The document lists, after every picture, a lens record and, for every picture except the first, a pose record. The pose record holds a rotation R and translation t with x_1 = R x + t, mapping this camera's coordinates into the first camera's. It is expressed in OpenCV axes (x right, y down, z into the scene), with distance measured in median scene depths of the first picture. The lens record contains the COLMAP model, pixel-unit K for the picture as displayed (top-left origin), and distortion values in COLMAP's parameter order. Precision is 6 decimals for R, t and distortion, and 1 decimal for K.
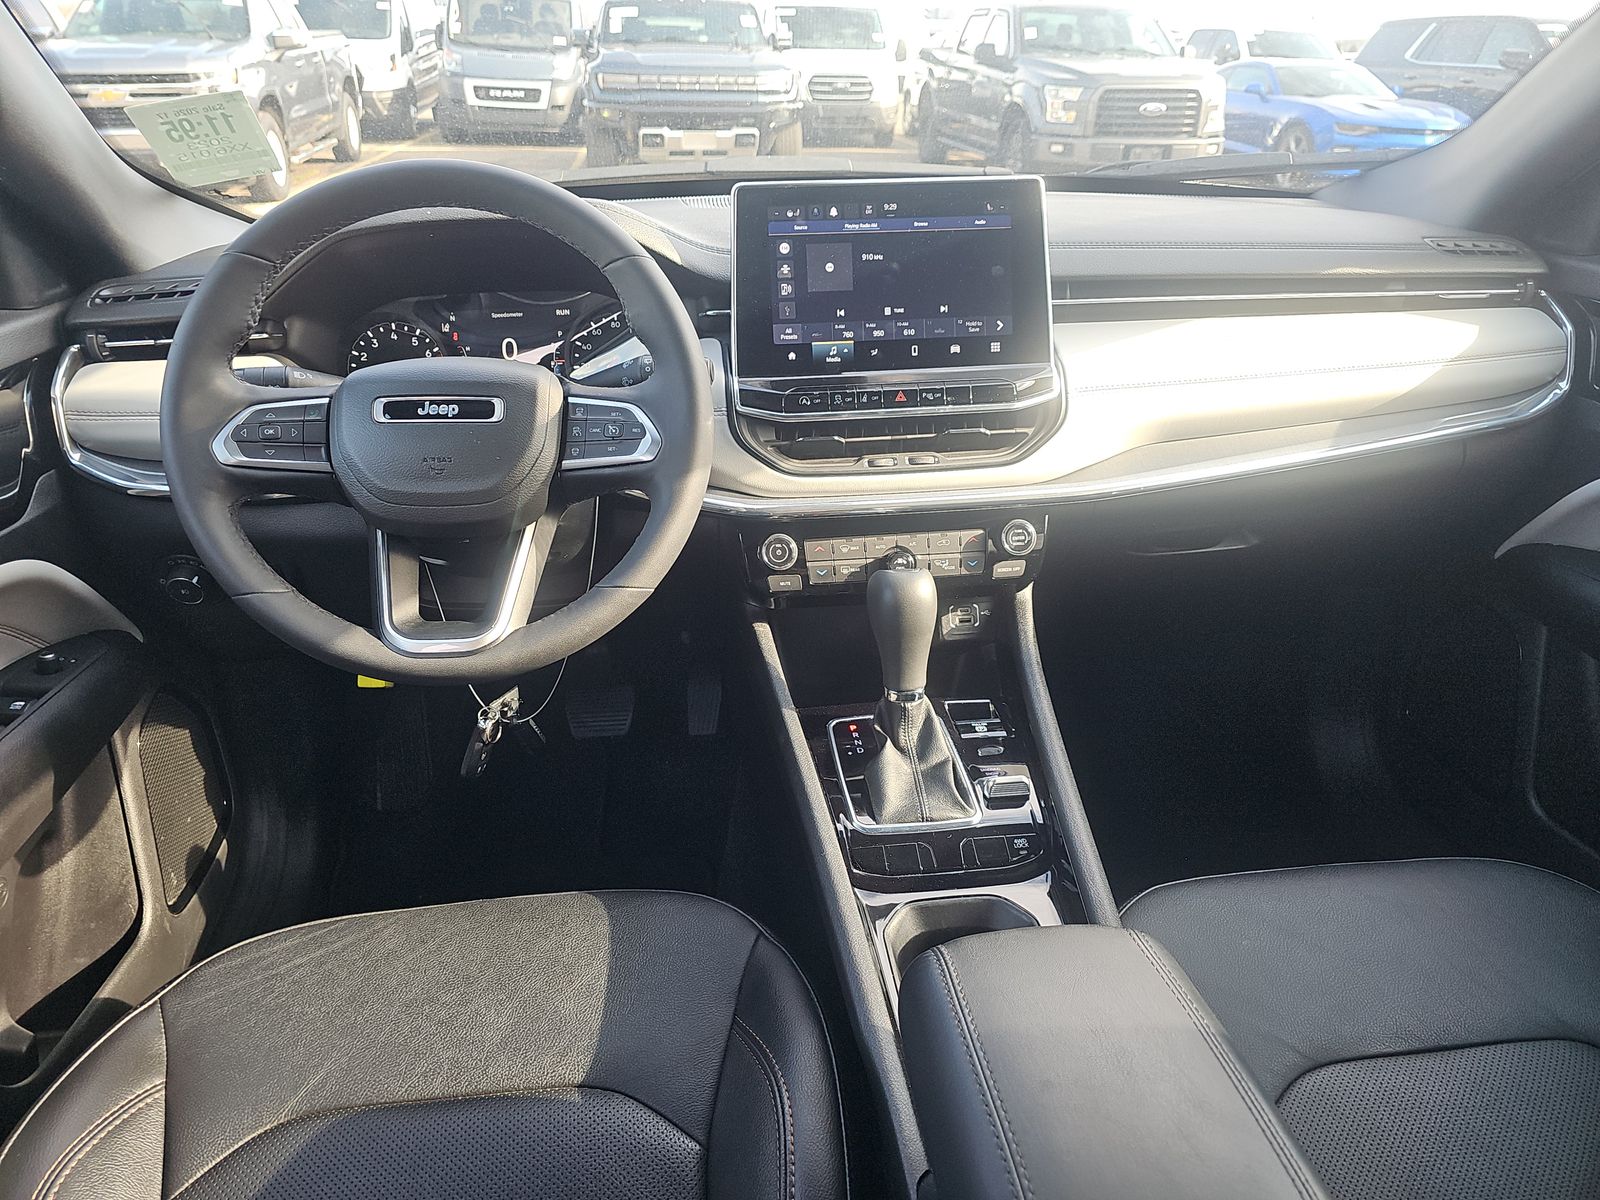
lens RADIAL K [[1081.3, 0, 769.7], [0, 1081.3, 598.2], [0, 0, 1]] dist [0.036233, -0.045136]
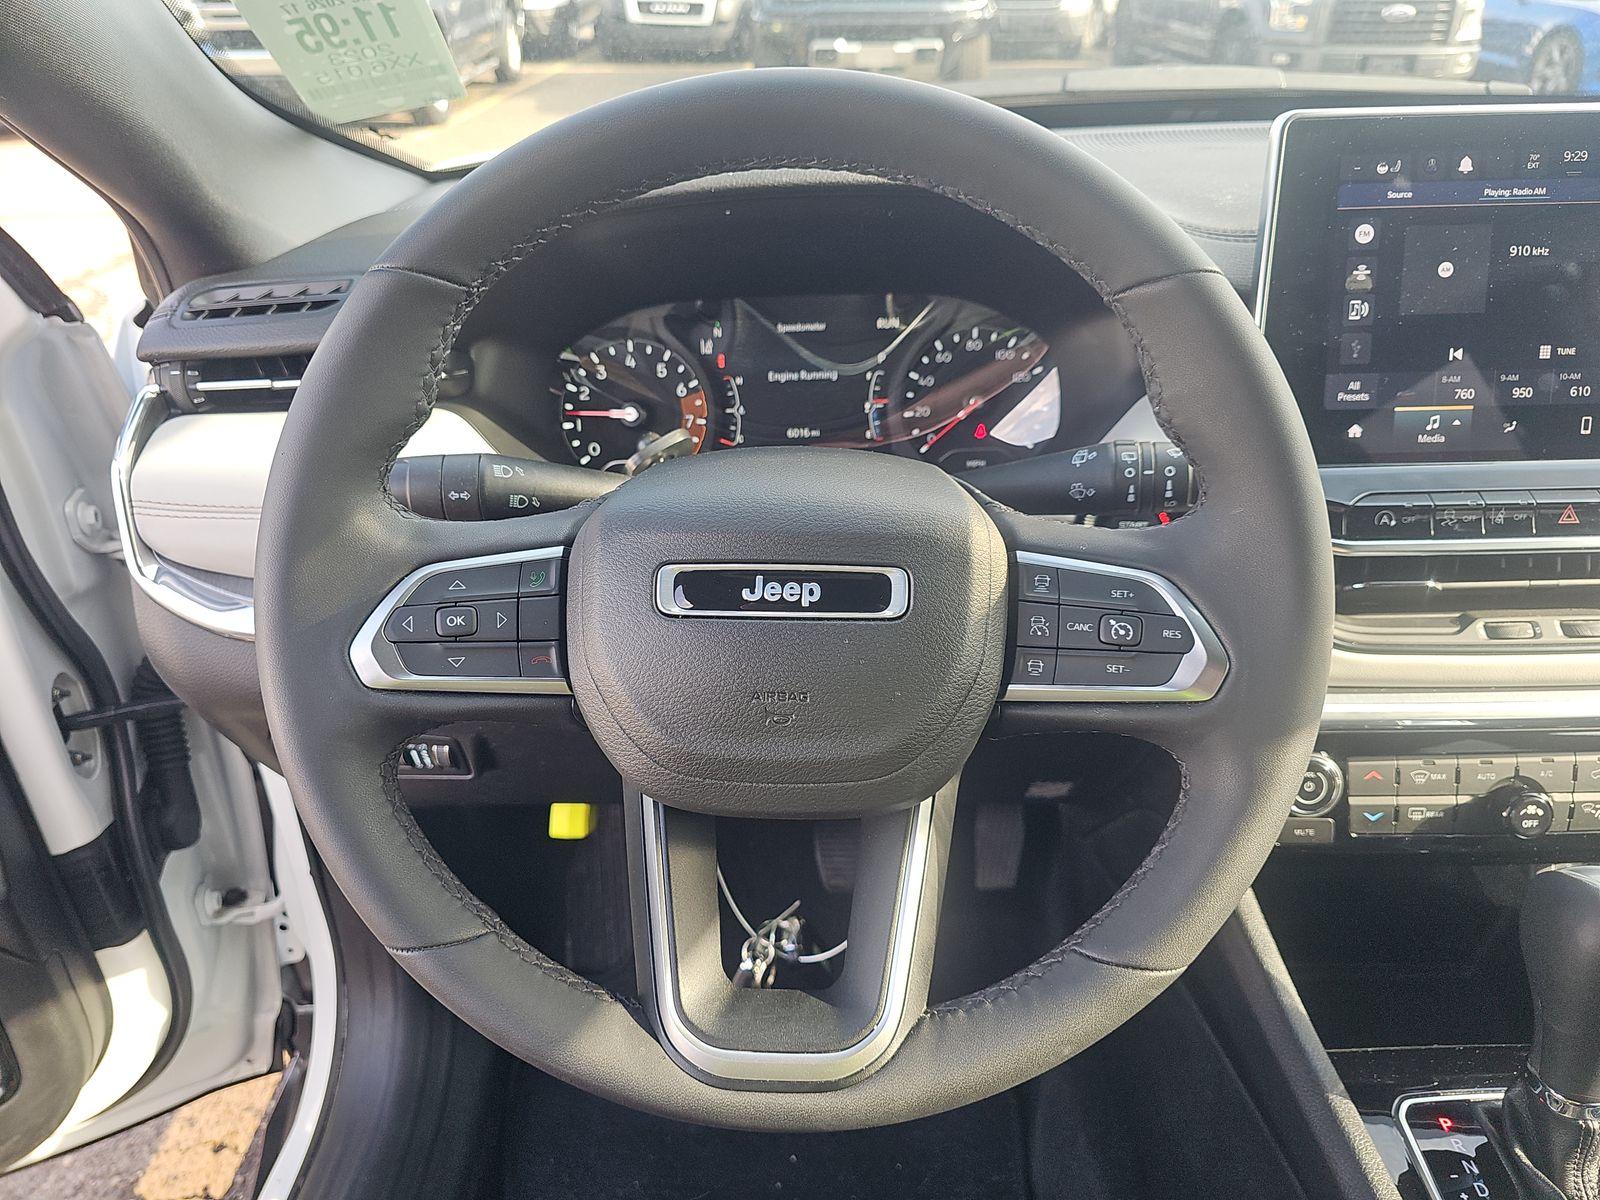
lens RADIAL K [[1081.3, 0, 769.7], [0, 1081.3, 598.2], [0, 0, 1]] dist [0.036233, -0.045136]
pose [[0.991951, 0.044794, -0.118437, -0.203536], [-0.037290, 0.997199, 0.064834, -0.163508], [0.121009, -0.059895, 0.990843, 0.411211]]
